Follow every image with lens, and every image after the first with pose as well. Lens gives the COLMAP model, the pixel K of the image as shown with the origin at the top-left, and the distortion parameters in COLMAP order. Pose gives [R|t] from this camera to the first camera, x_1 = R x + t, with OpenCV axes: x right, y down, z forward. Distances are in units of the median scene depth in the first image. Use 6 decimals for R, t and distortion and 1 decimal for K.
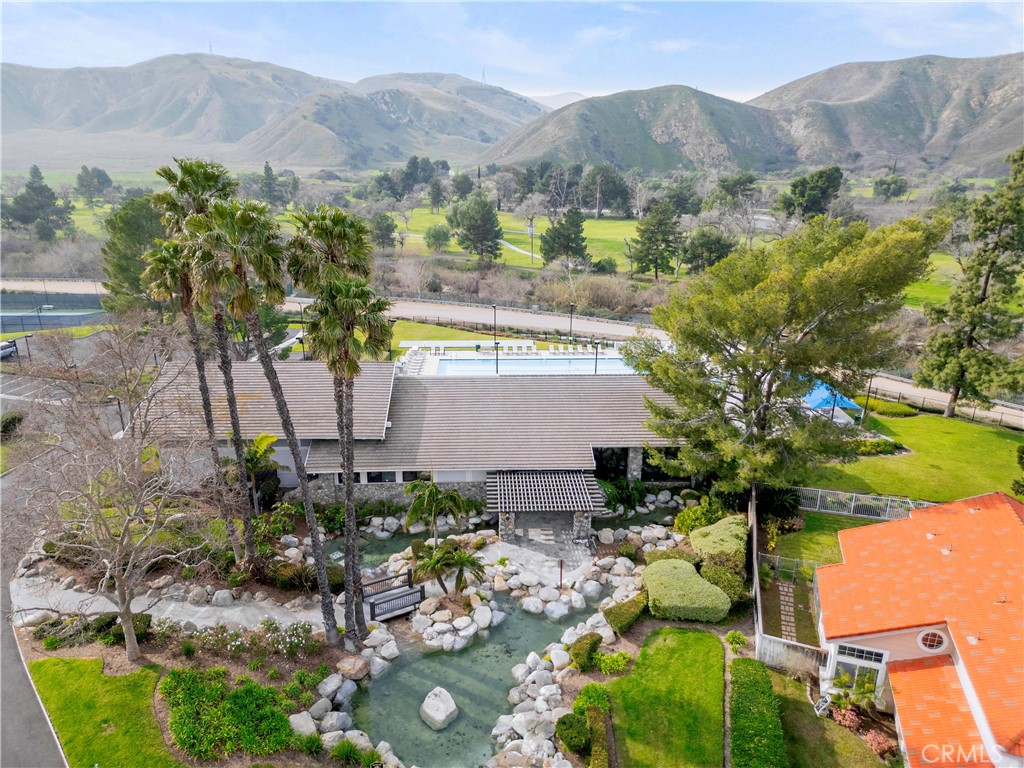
lens RADIAL K [[712.1, 0, 512.0], [0, 712.1, 384.0], [0, 0, 1]] dist [0.056849, -0.065049]
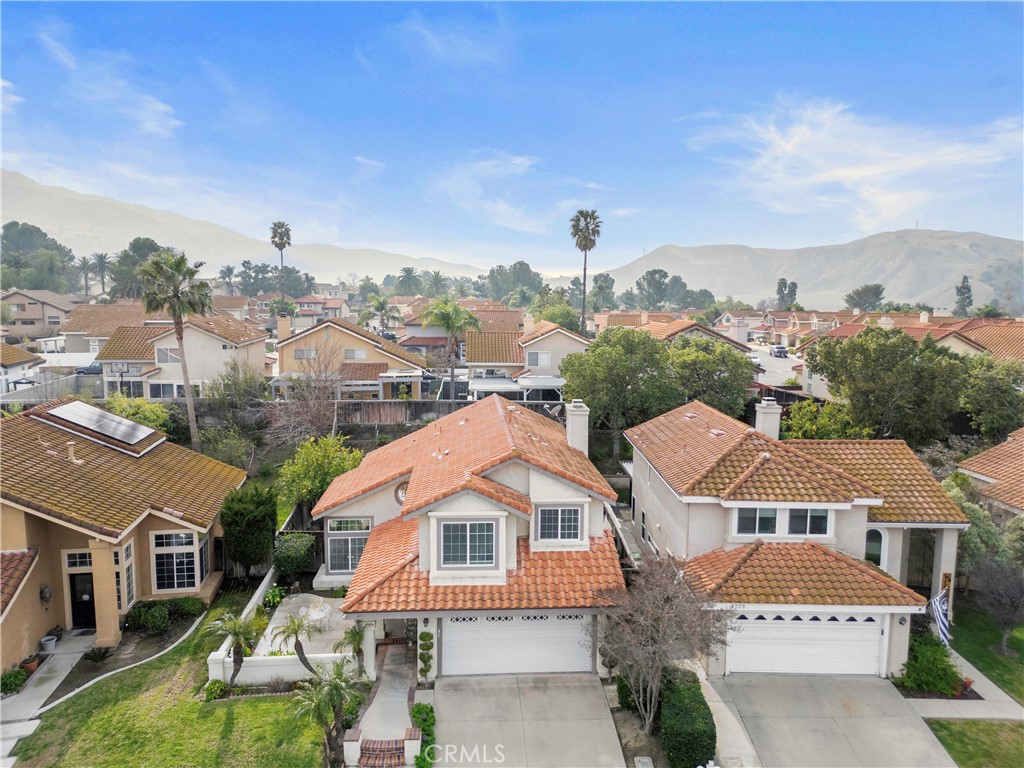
lens RADIAL K [[712.1, 0, 512.0], [0, 712.1, 384.0], [0, 0, 1]] dist [0.056849, -0.065049]
pose [[0.623278, 0.091969, -0.776574, 0.186721], [-0.256174, 0.962277, -0.091643, 0.109242], [0.738850, 0.256058, 0.623326, -0.276758]]
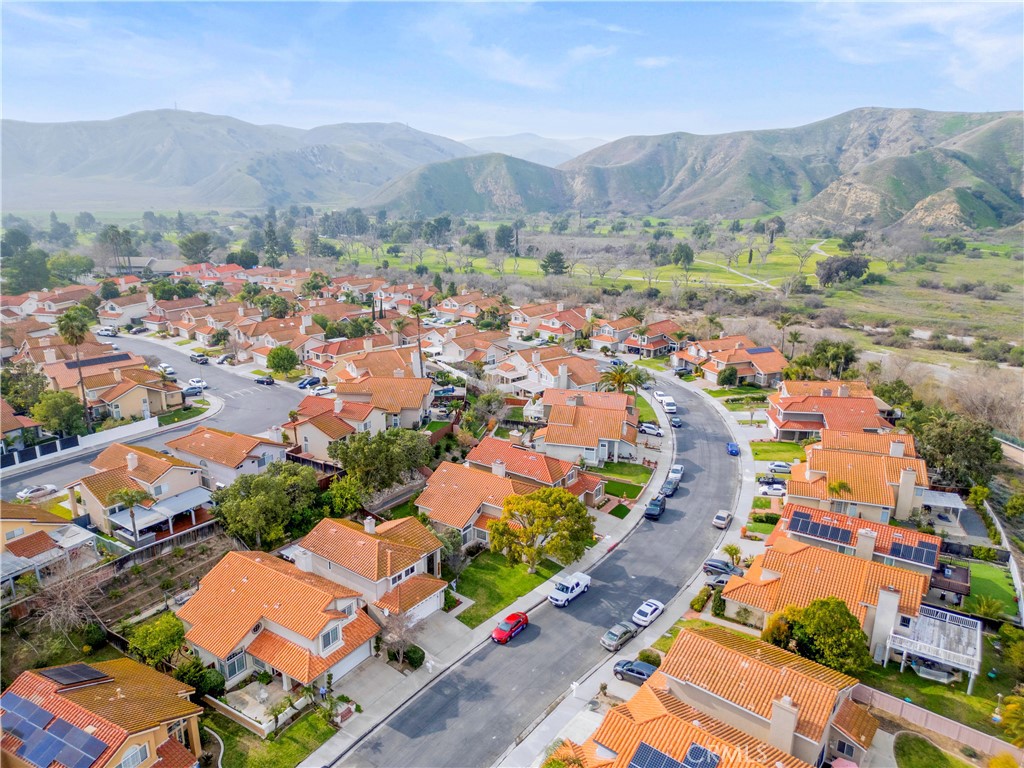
lens RADIAL K [[712.1, 0, 512.0], [0, 712.1, 384.0], [0, 0, 1]] dist [0.056849, -0.065049]
pose [[0.999584, -0.003778, 0.028598, 0.181403], [0.004996, 0.999077, -0.042653, 0.088366], [-0.028410, 0.042778, 0.998681, -0.340578]]
